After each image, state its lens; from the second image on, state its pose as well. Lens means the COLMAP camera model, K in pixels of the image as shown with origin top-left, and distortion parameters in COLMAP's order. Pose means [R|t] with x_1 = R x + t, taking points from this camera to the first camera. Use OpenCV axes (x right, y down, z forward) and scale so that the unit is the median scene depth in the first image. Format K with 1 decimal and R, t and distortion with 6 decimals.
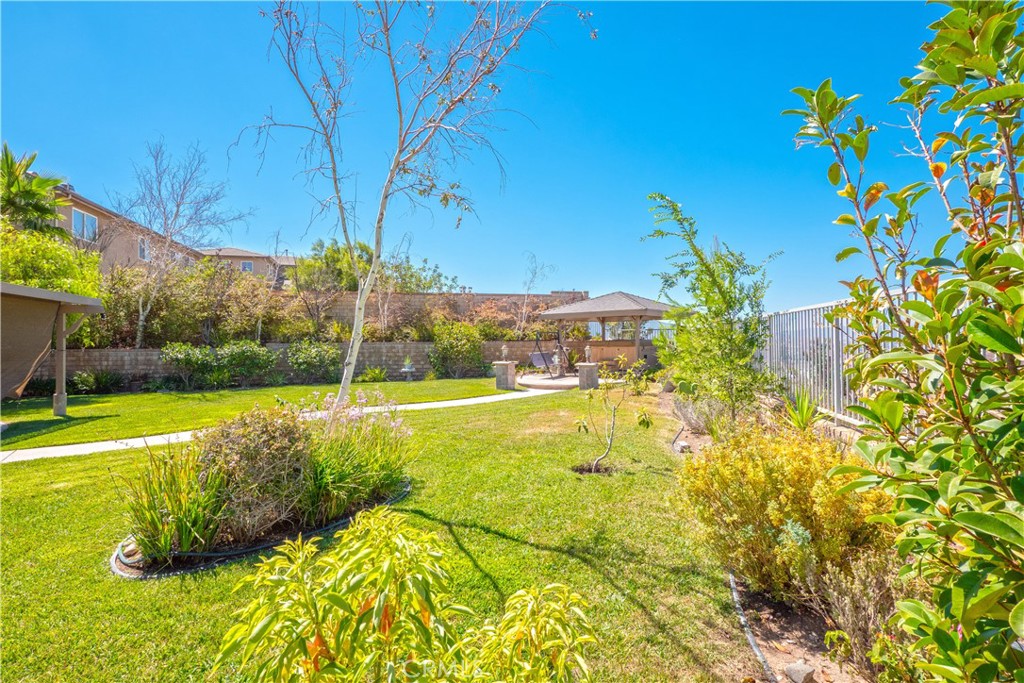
lens RADIAL K [[489.8, 0, 512.0], [0, 489.8, 341.5], [0, 0, 1]] dist [0.000397, 0.000019]
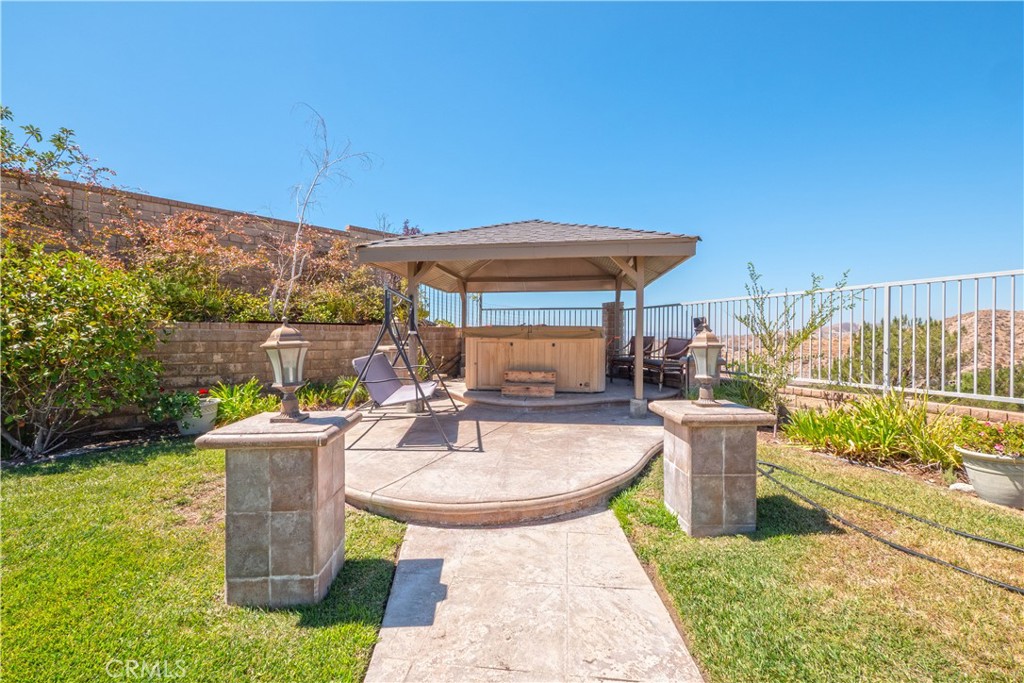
lens RADIAL K [[434.4, 0, 512.0], [0, 434.4, 341.5], [0, 0, 1]] dist [-0.000756, -0.000100]
pose [[0.834744, 0.004064, 0.550624, -0.023865], [-0.010257, 0.999914, 0.008170, 0.007870], [-0.550543, -0.012467, 0.834714, 0.597955]]
